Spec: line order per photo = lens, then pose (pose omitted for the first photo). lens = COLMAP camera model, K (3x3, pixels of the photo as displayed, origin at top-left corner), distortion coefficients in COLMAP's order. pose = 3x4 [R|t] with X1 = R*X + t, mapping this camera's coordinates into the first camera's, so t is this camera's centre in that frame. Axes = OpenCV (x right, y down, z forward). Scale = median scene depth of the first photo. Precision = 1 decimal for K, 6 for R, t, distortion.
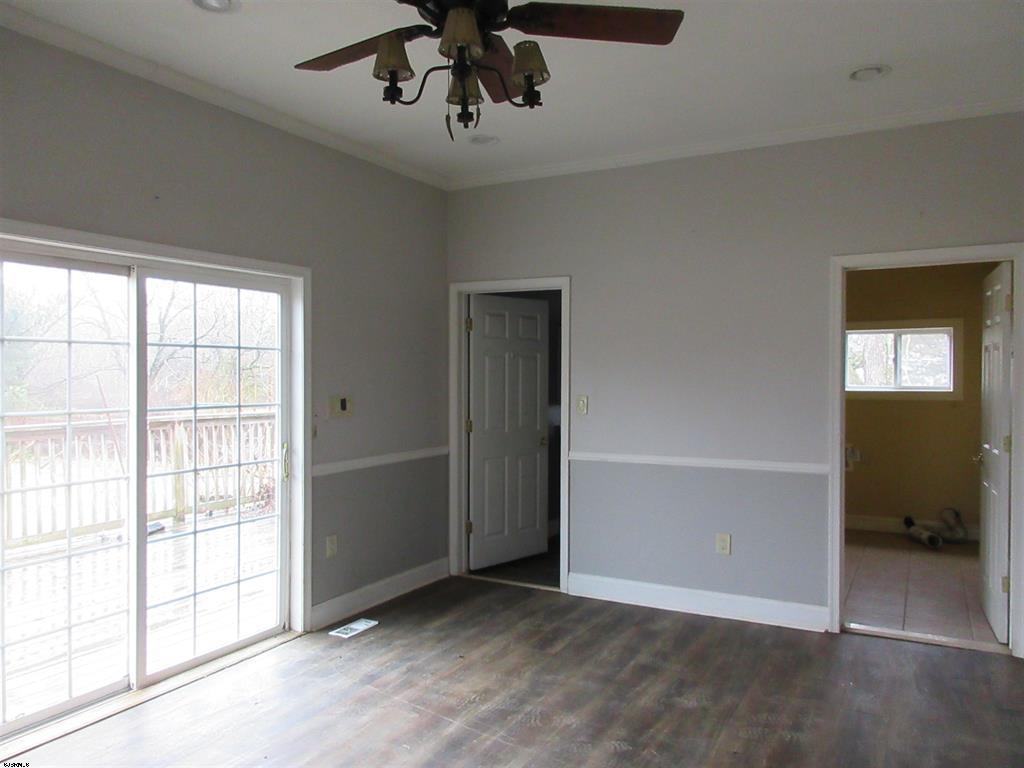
lens RADIAL K [[761.6, 0, 509.3], [0, 761.6, 385.8], [0, 0, 1]] dist [0.007000, 0.009381]
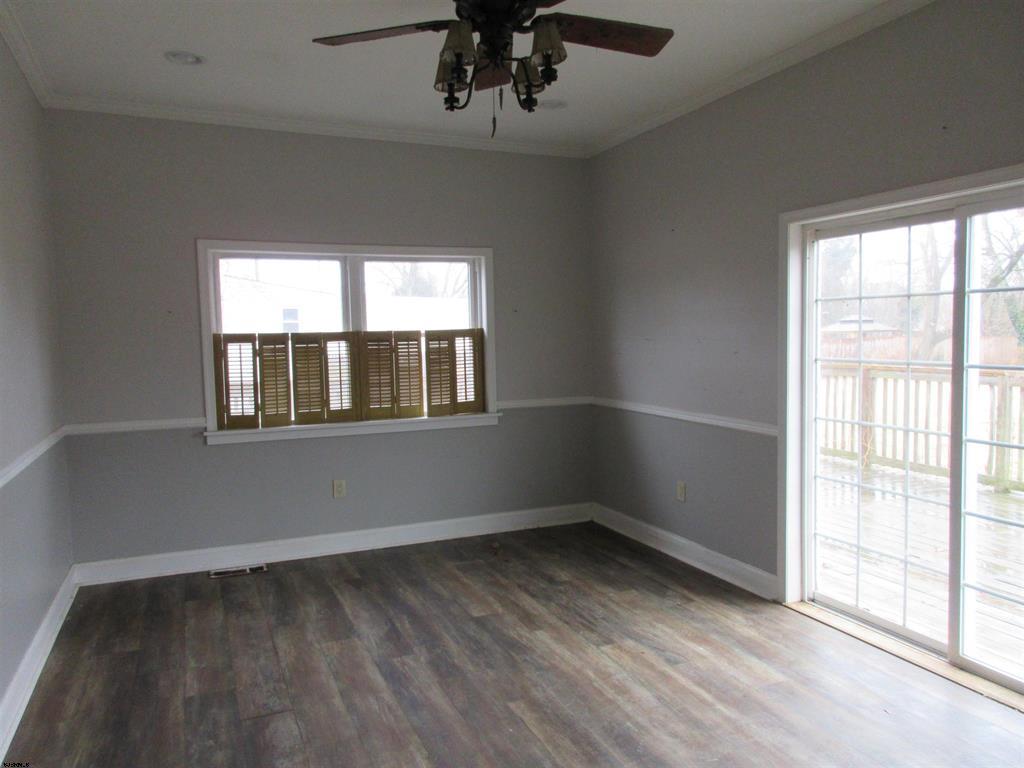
lens RADIAL K [[761.6, 0, 511.6], [0, 761.6, 379.9], [0, 0, 1]] dist [0.007000, 0.009381]
pose [[-0.603458, 0.064498, -0.794782, 0.615348], [0.004778, 0.996998, 0.077281, -0.025489], [0.797380, 0.042838, -0.601955, 1.225906]]
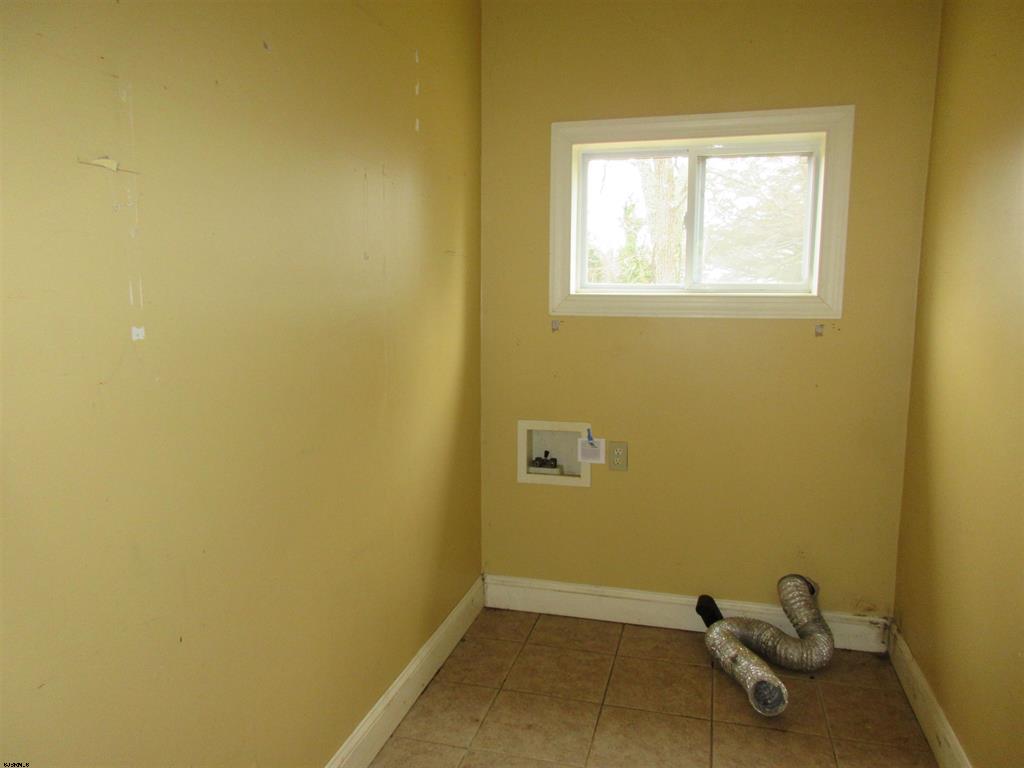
lens RADIAL K [[761.6, 0, 513.3], [0, 761.6, 385.2], [0, 0, 1]] dist [0.007000, 0.009381]
pose [[0.968820, -0.026985, 0.246293, 0.189934], [-0.002993, 0.992704, 0.120541, 0.003535], [-0.247749, -0.117520, 0.961670, 0.378851]]
